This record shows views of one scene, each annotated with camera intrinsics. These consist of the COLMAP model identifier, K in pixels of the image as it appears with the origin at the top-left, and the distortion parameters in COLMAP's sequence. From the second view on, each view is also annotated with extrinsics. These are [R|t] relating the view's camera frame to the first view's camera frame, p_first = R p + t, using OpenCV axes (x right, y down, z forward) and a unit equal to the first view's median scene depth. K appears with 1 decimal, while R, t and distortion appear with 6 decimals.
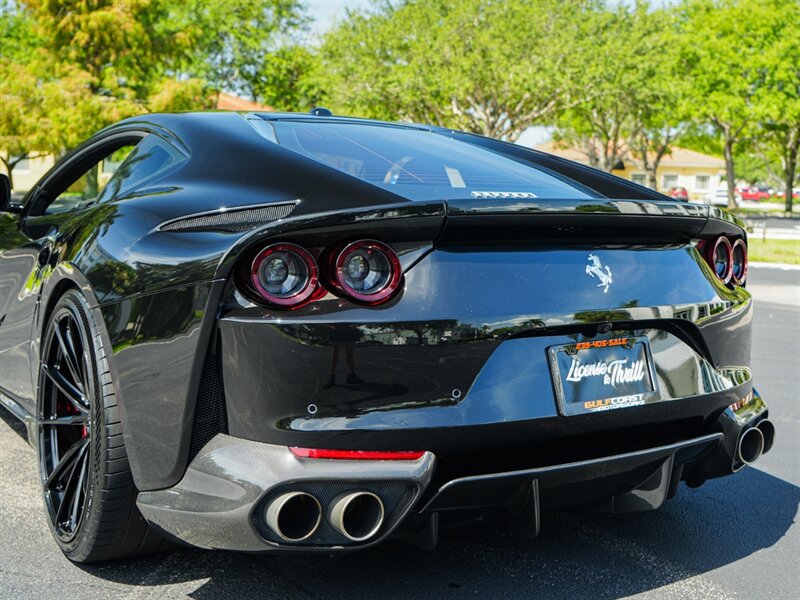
lens RADIAL K [[977.3, 0, 433.6], [0, 977.3, 246.4], [0, 0, 1]] dist [-0.023283, 0.015123]
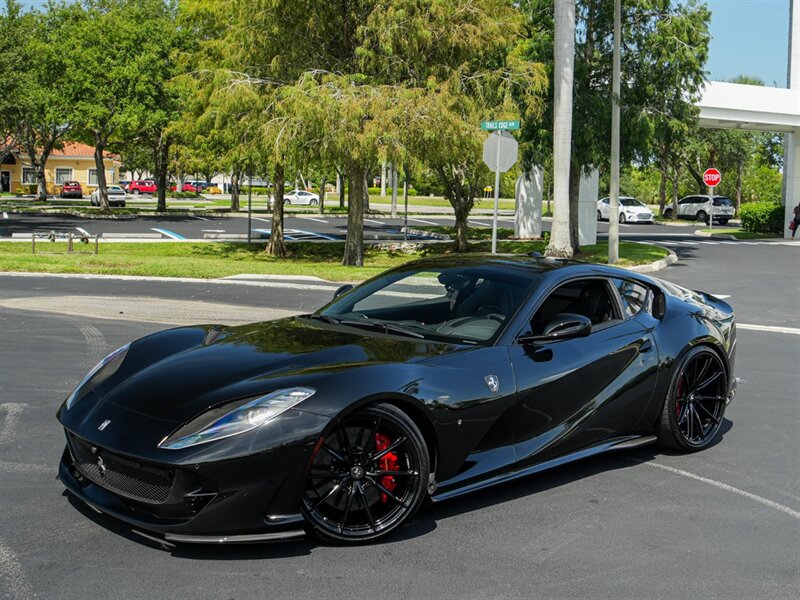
lens RADIAL K [[1037.7, 0, 402.0], [0, 1037.7, 261.8], [0, 0, 1]] dist [-0.081140, -0.030503]
pose [[0.858063, -0.040251, 0.511965, 0.017490], [0.027753, 0.999101, 0.032036, -0.014518], [-0.512795, -0.013281, 0.858409, -0.164747]]
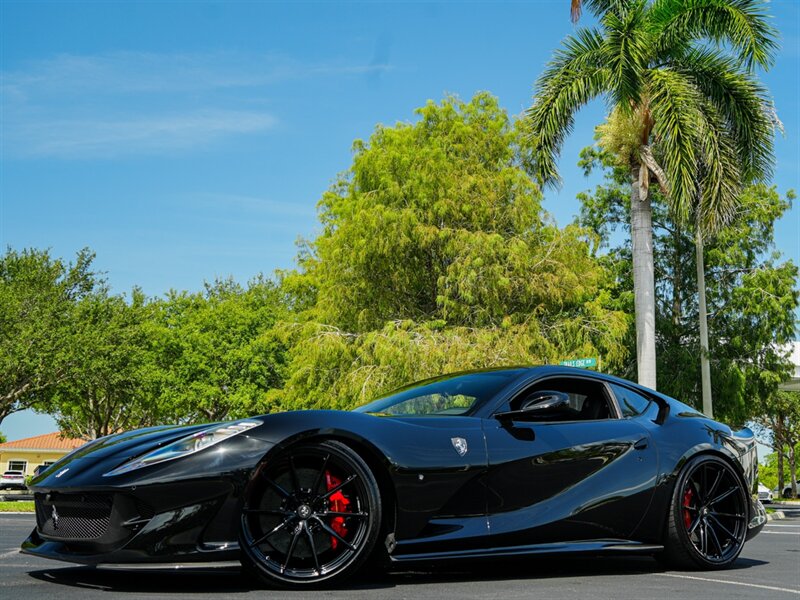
lens RADIAL K [[1016.0, 0, 426.4], [0, 1016.0, 297.9], [0, 0, 1]] dist [0.039550, -0.018249]
pose [[0.903502, 0.071781, 0.422530, 0.043671], [0.031190, 0.972249, -0.231861, 0.031828], [-0.427447, 0.222666, 0.876190, -0.175153]]
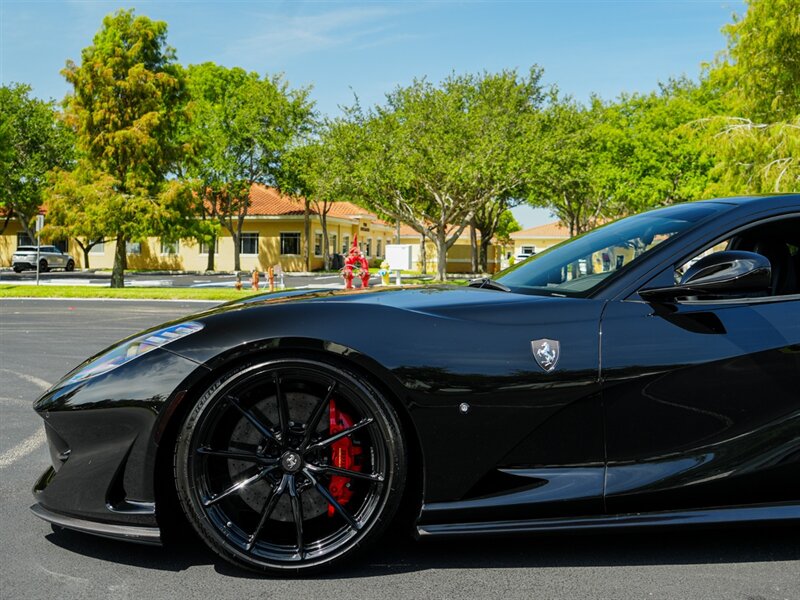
lens RADIAL K [[883.8, 0, 387.9], [0, 883.8, 250.0], [0, 0, 1]] dist [-0.024481, -0.011064]
pose [[0.993853, -0.016852, -0.109420, 0.121378], [0.008599, 0.997112, -0.075459, 0.010548], [0.110376, 0.074055, 0.991127, -0.108729]]
